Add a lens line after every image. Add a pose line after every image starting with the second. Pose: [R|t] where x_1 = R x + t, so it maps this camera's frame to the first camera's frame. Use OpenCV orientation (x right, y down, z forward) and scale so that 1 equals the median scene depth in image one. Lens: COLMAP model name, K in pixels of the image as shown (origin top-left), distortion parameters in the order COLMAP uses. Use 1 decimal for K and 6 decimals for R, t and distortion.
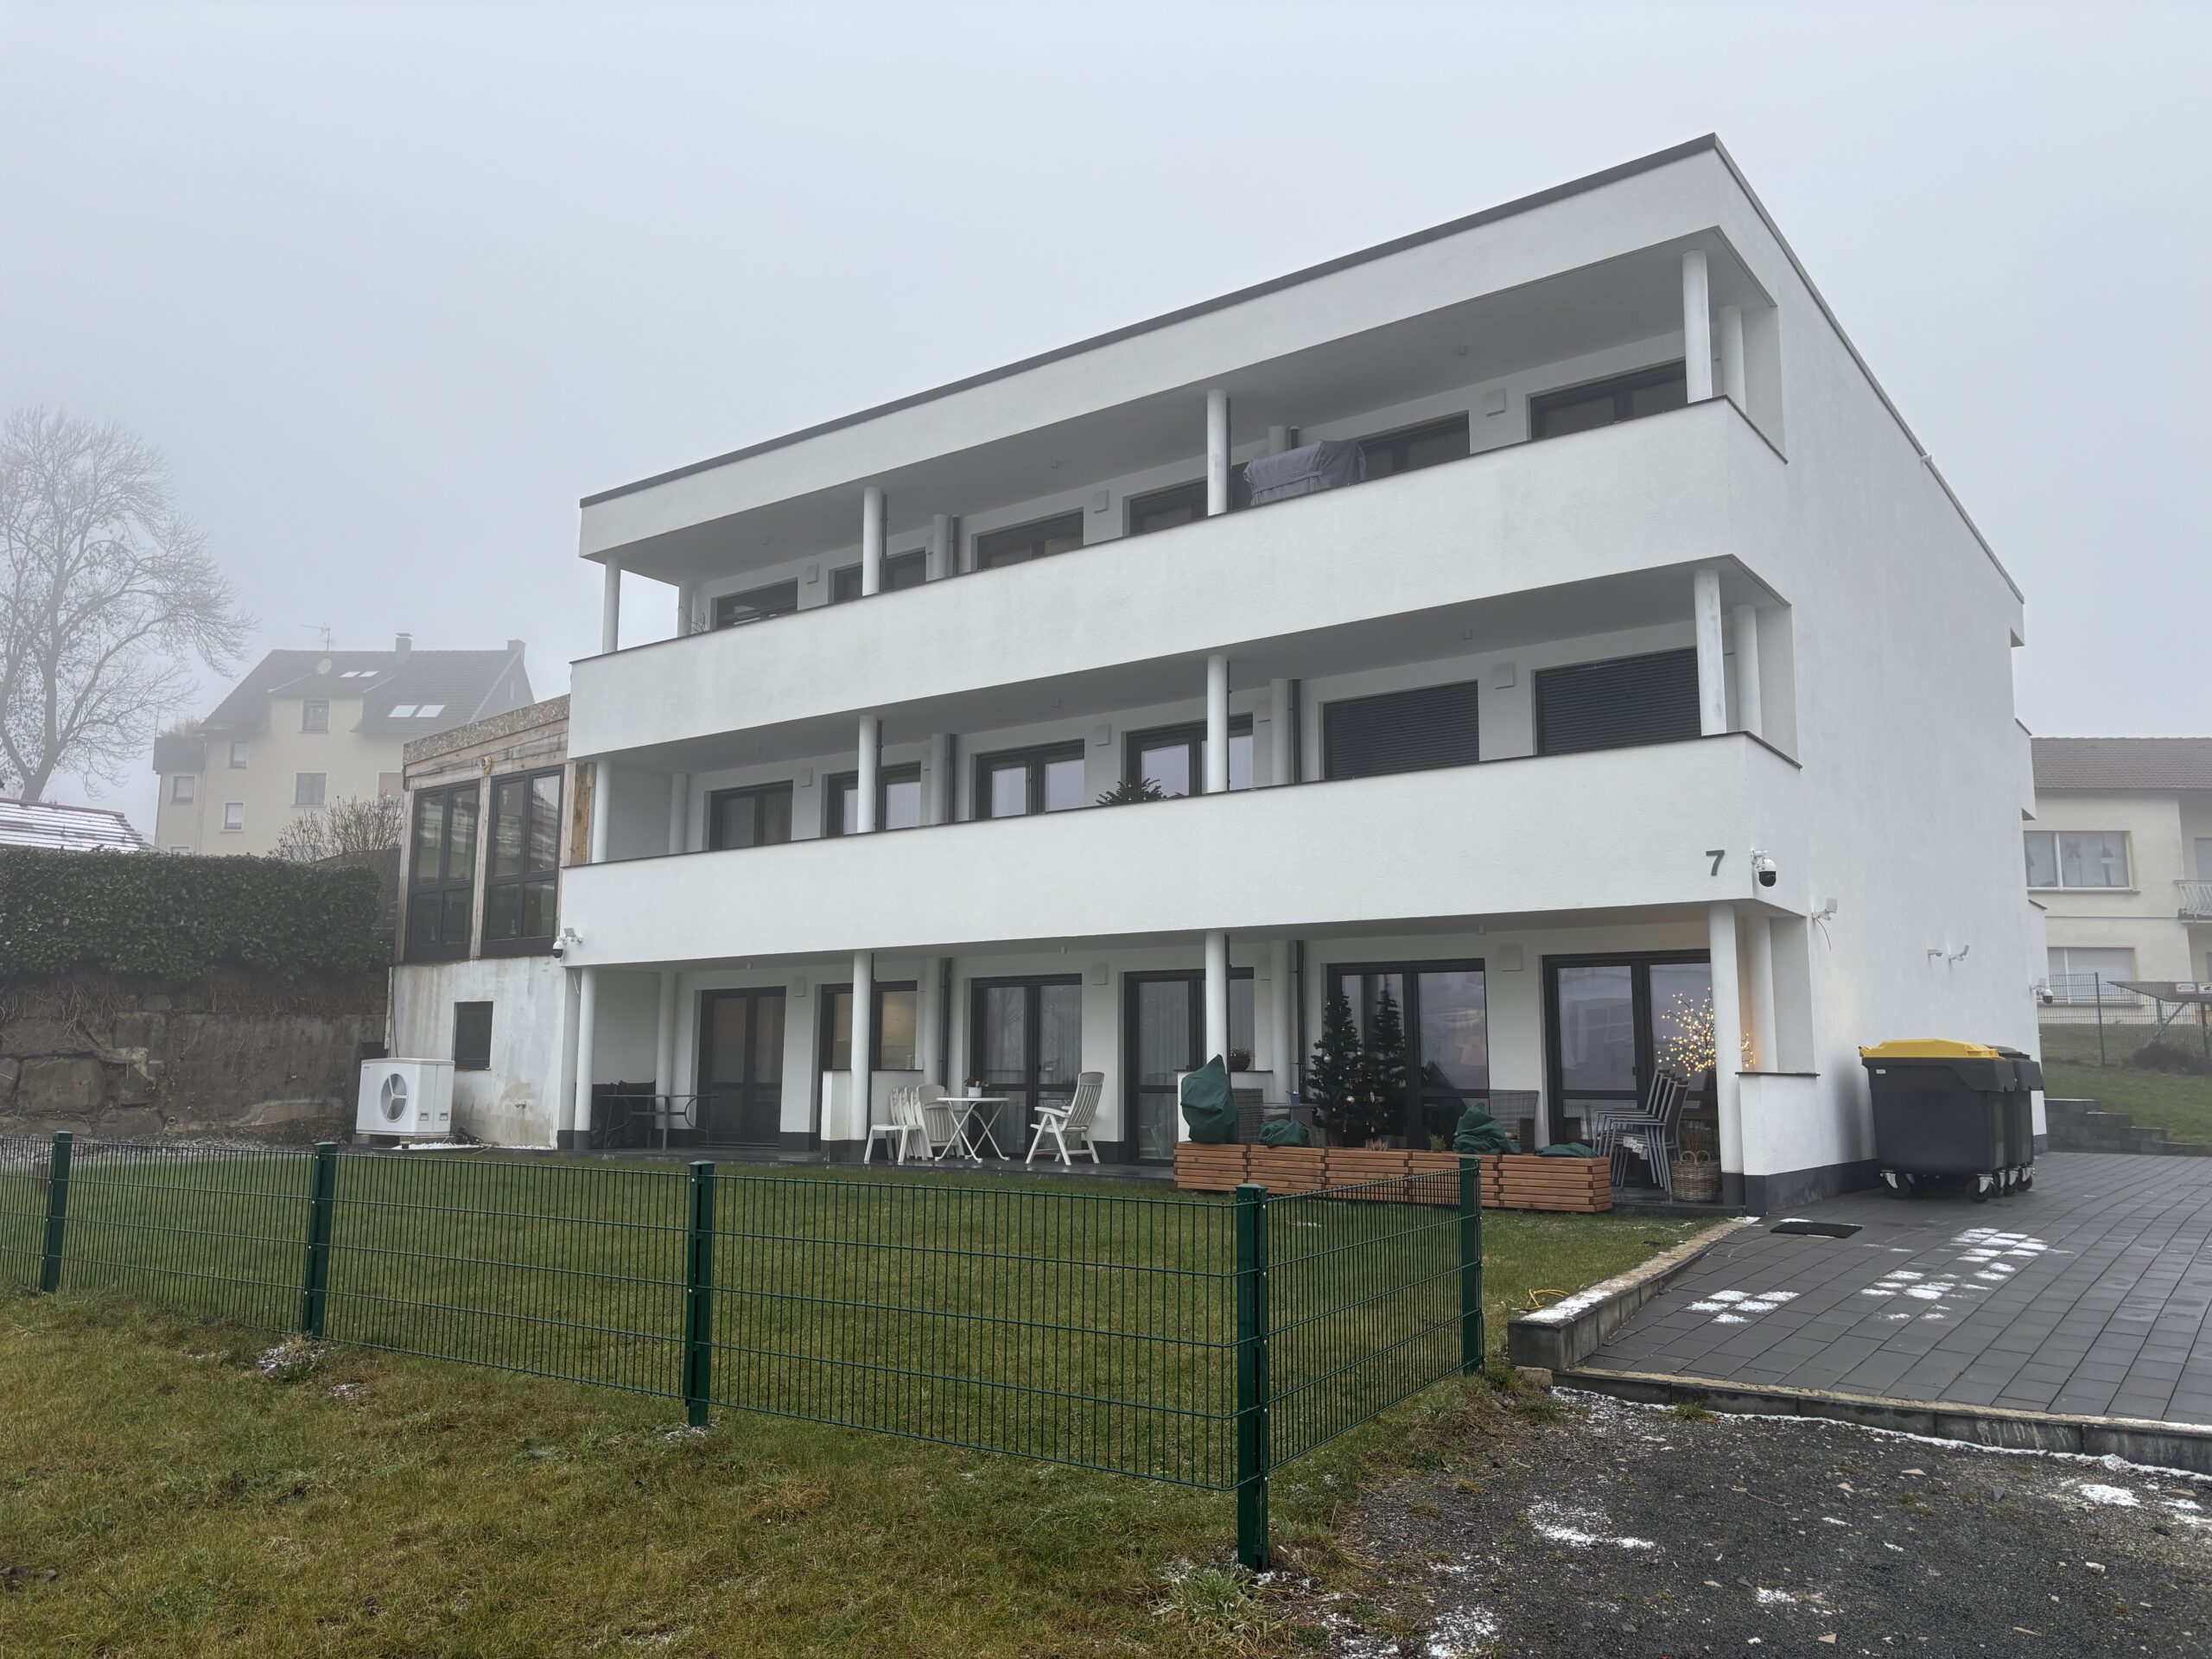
lens RADIAL K [[1719.8, 0, 1095.1], [0, 1719.8, 823.4], [0, 0, 1]] dist [0.031163, -0.017969]
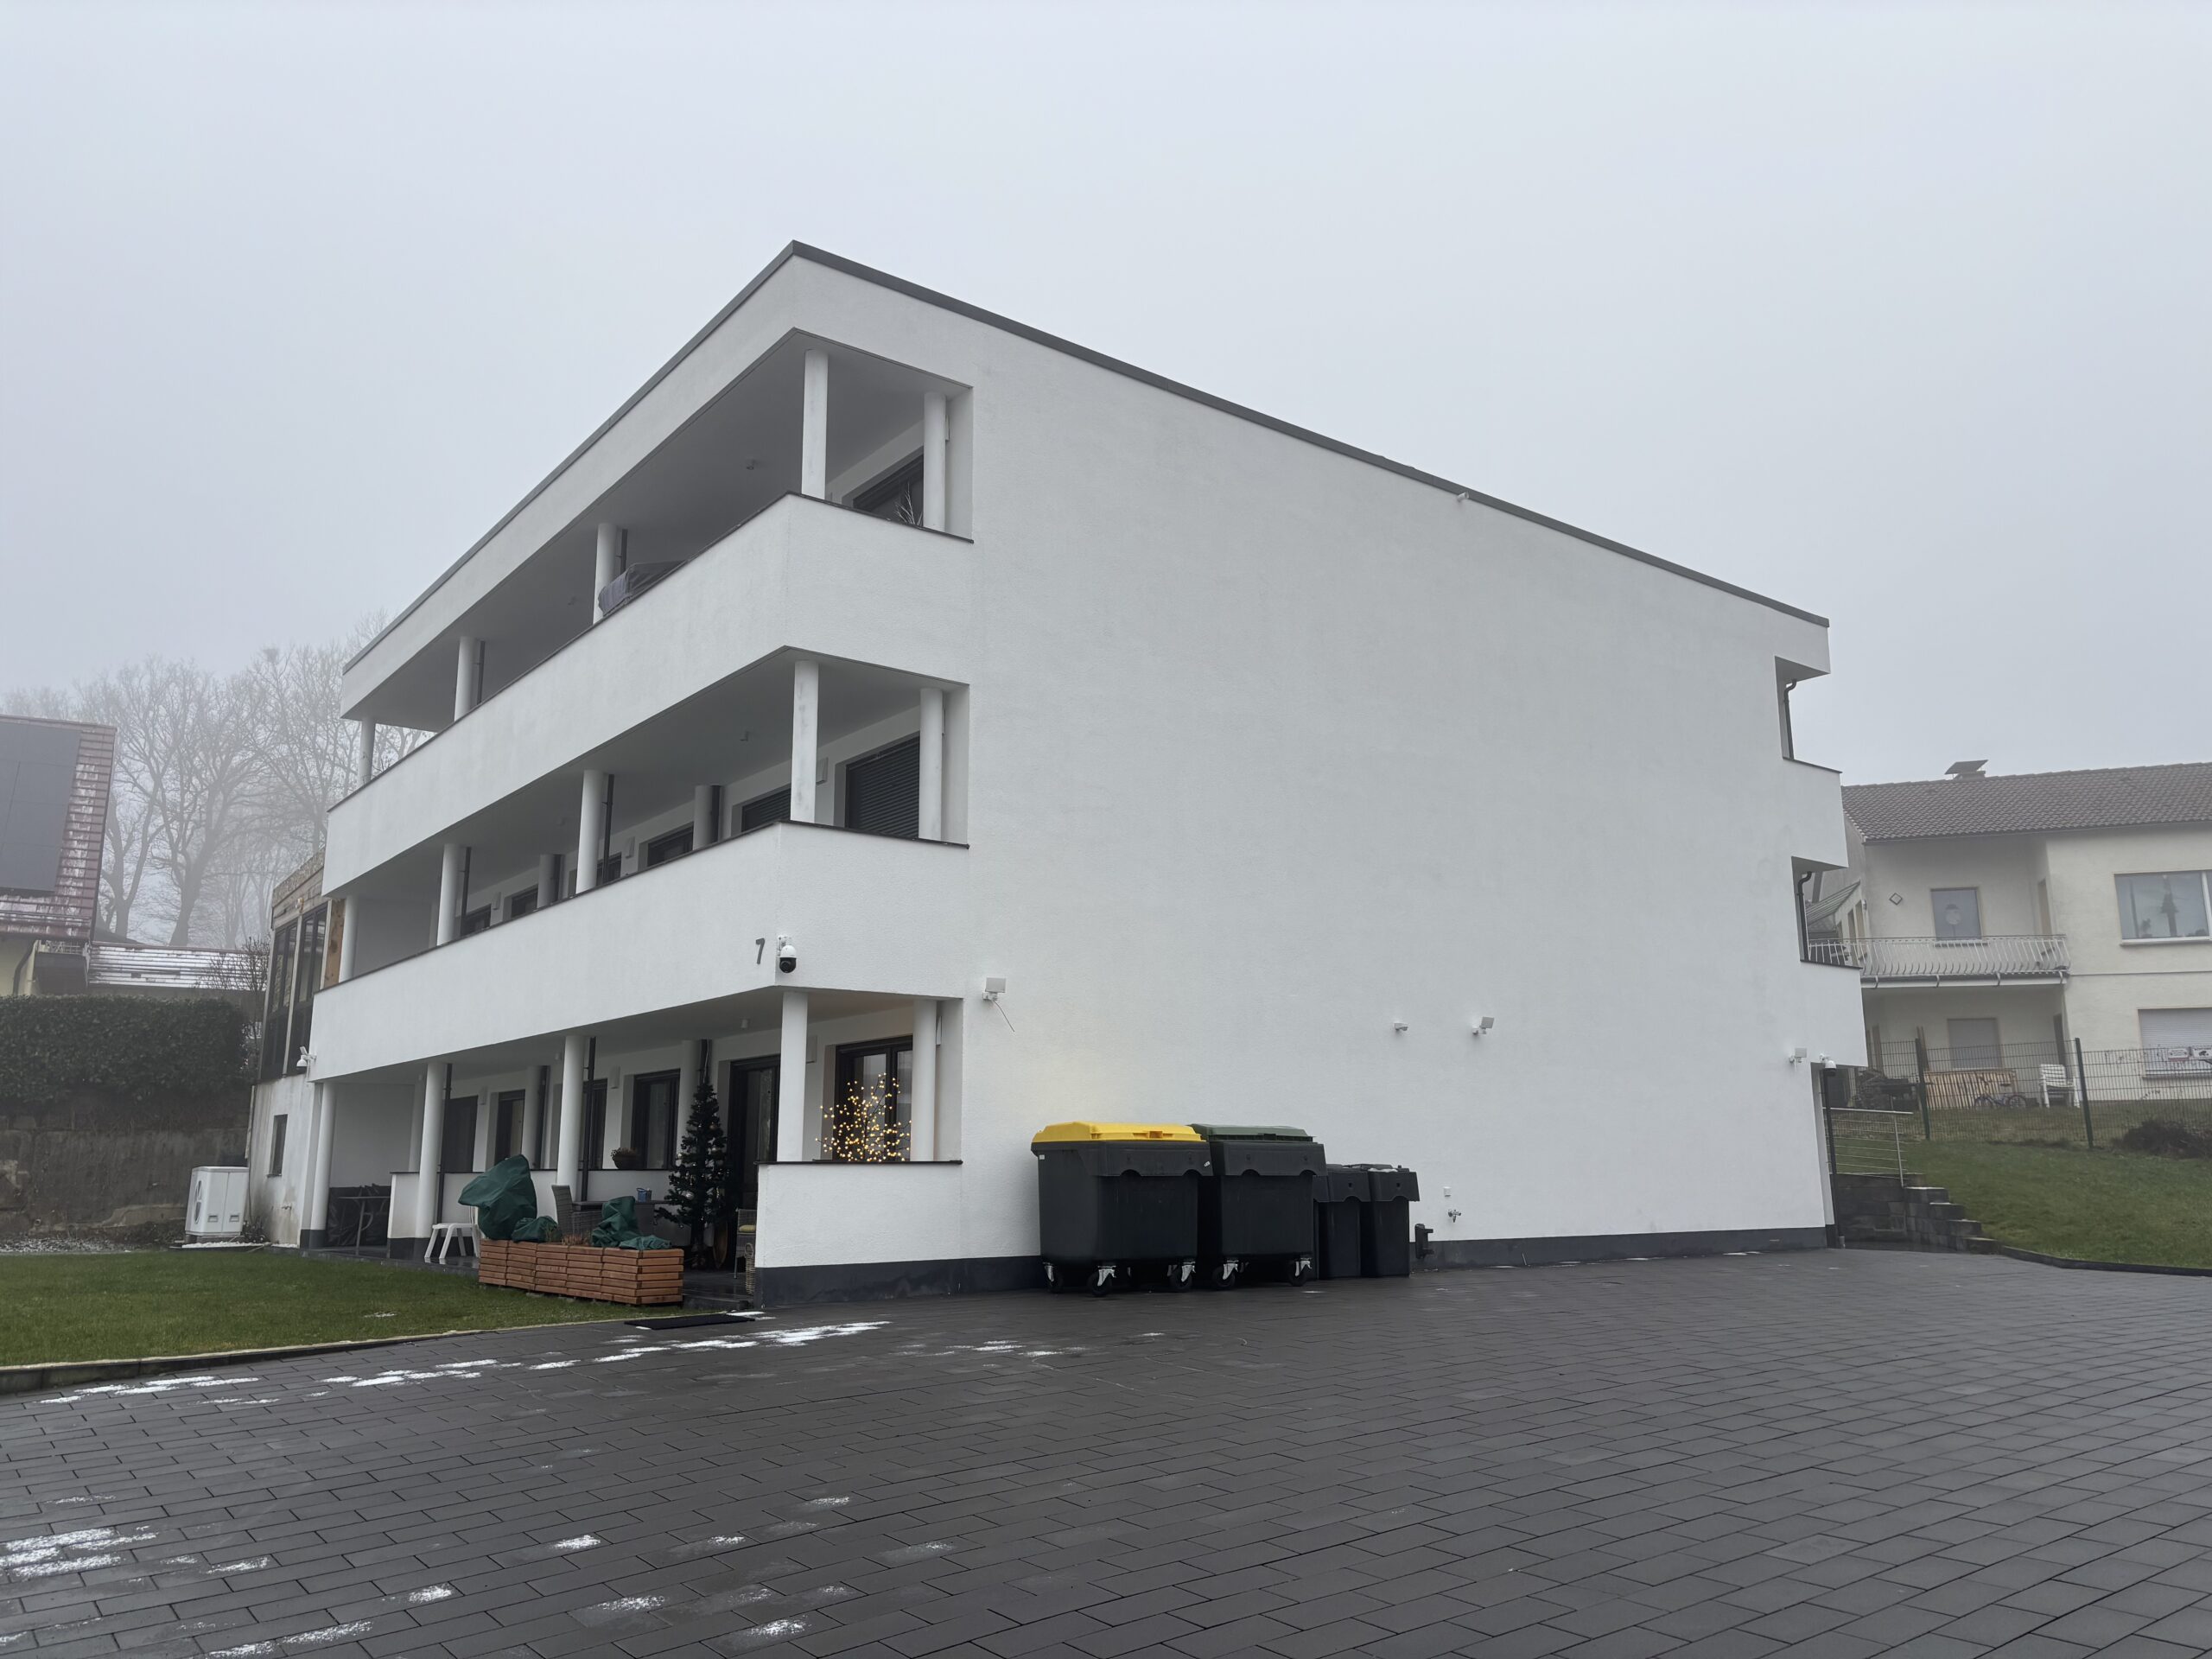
lens RADIAL K [[1719.8, 0, 1102.6], [0, 1719.8, 832.8], [0, 0, 1]] dist [0.031163, -0.017969]
pose [[0.959881, -0.065655, -0.272613, 0.496061], [0.051470, 0.996938, -0.058872, 0.014051], [0.275643, 0.042478, 0.960321, 0.055211]]
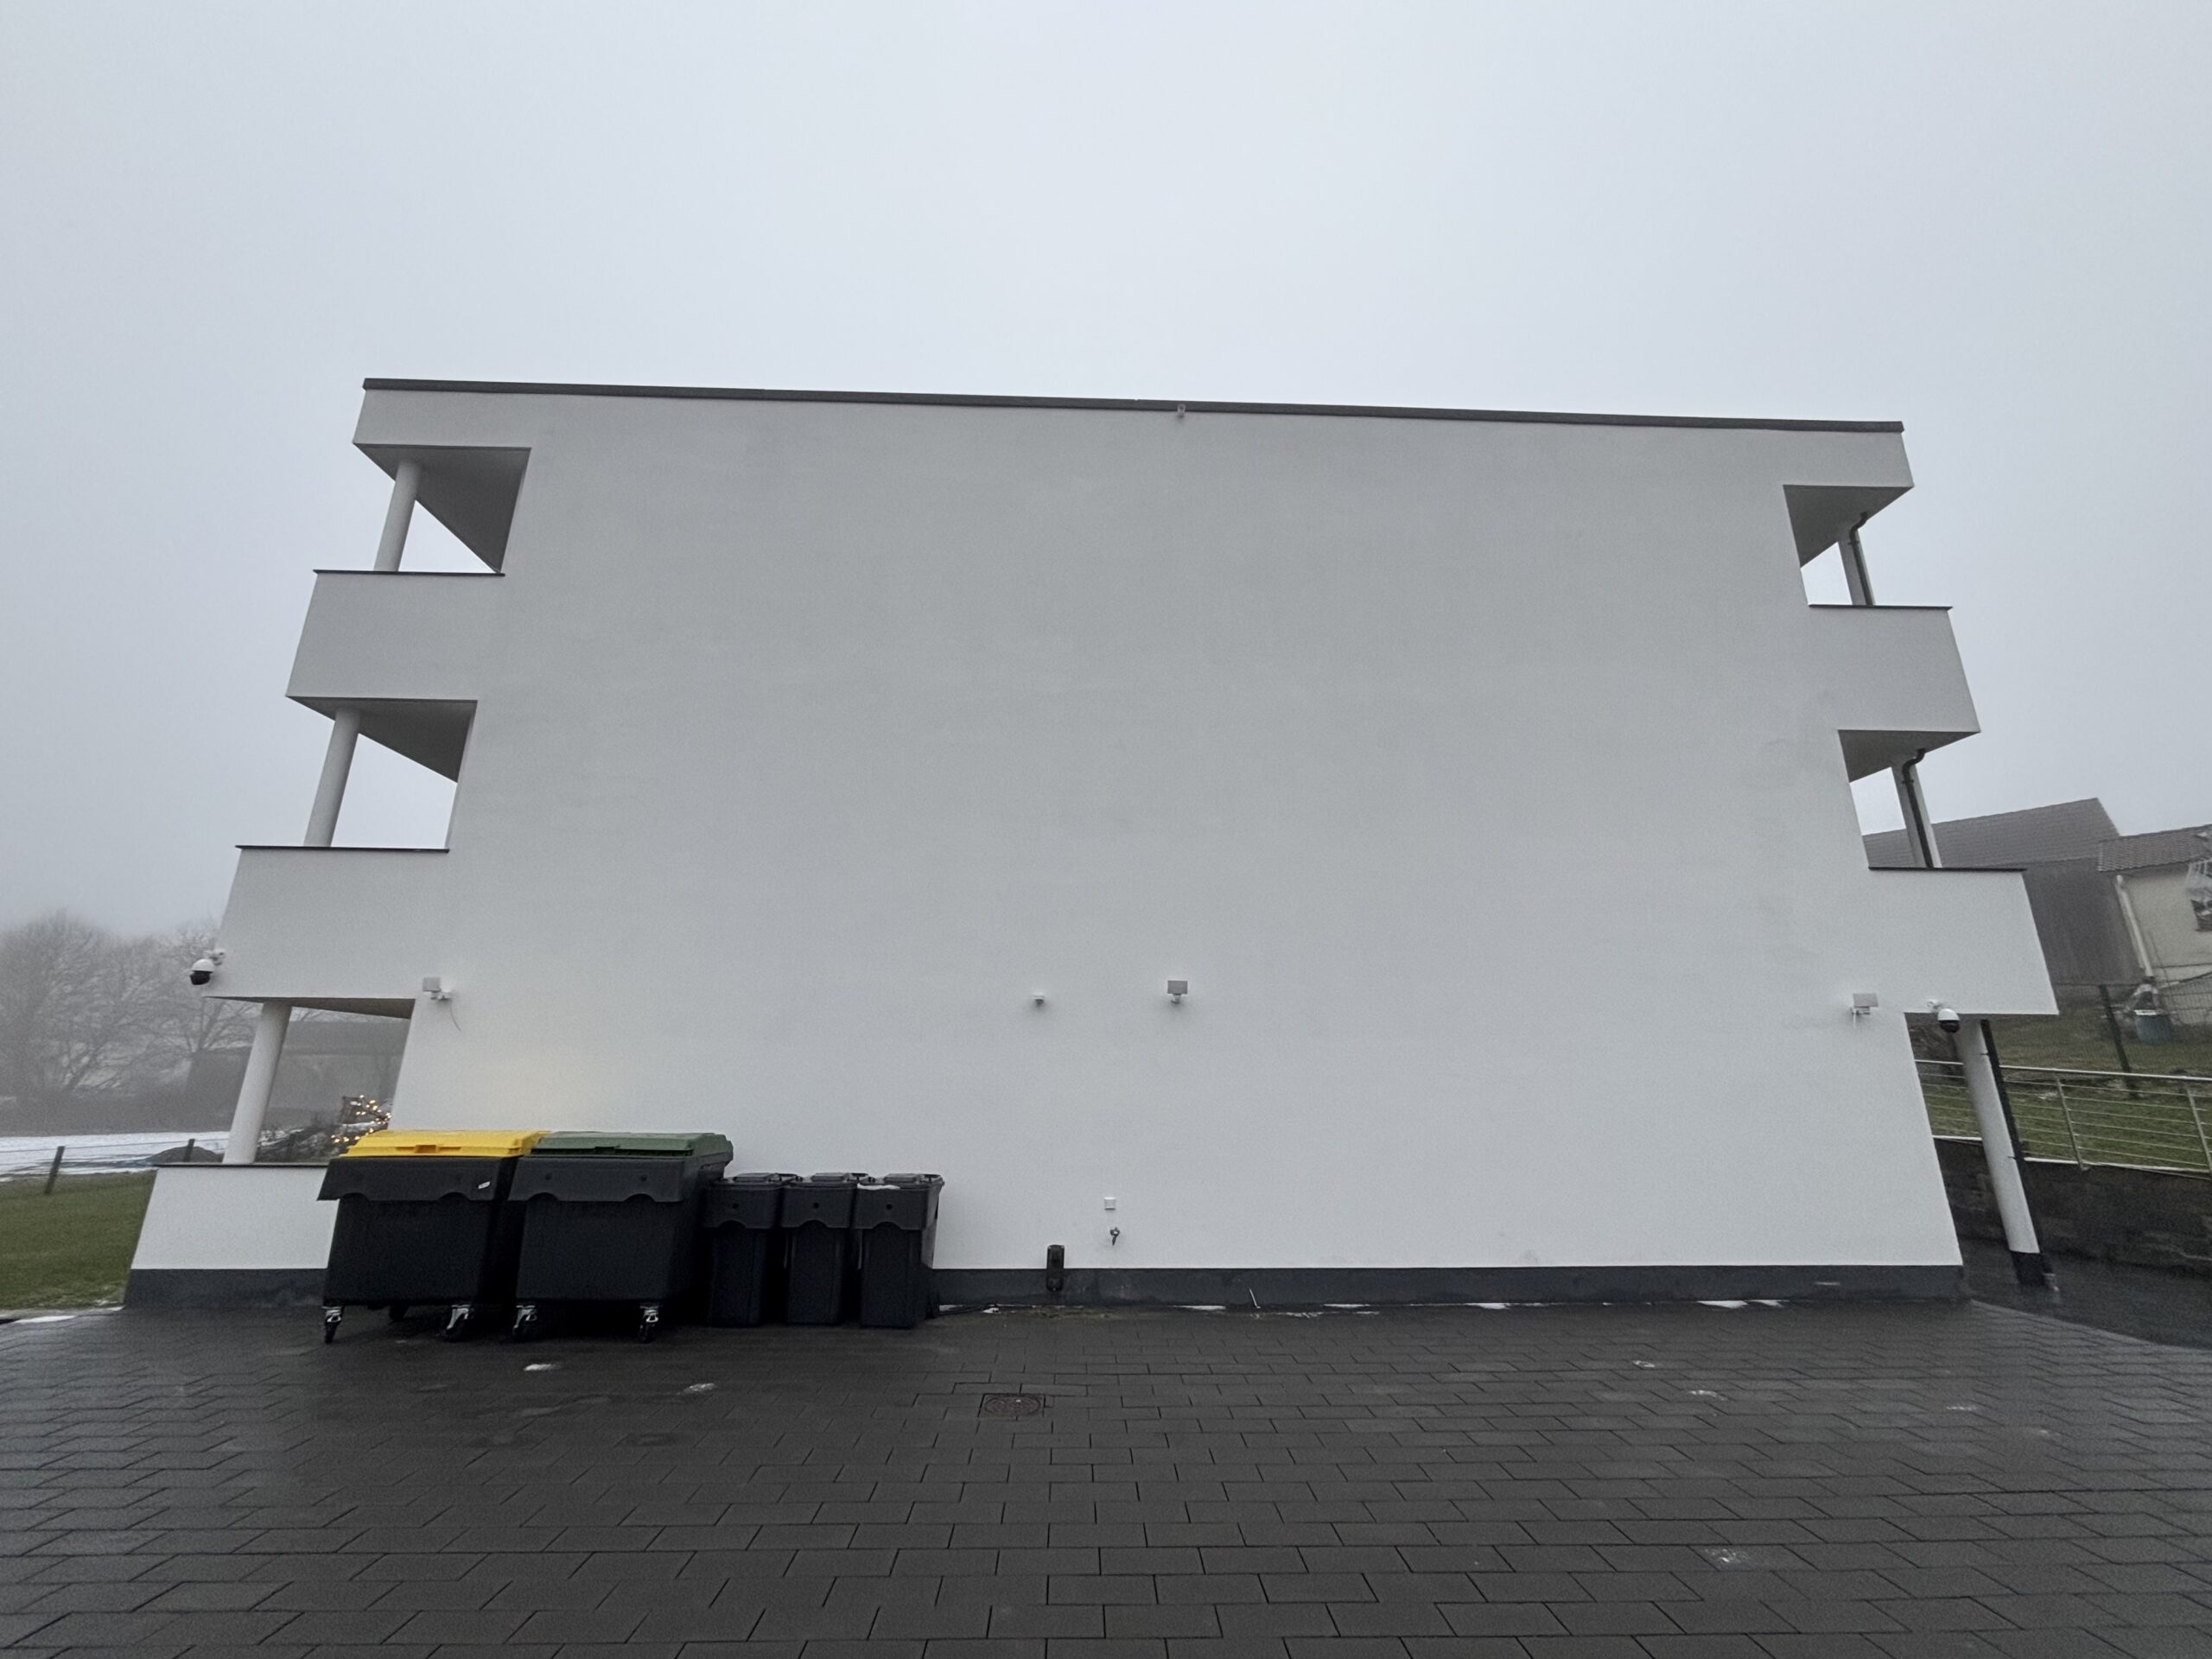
lens RADIAL K [[925.5, 0, 1101.8], [0, 925.5, 832.3], [0, 0, 1]] dist [-0.001199, -0.000550]
pose [[0.609101, -0.213913, -0.763700, 0.712459], [0.115864, 0.976608, -0.181140, 0.068424], [0.784584, 0.021847, 0.619638, 0.658604]]
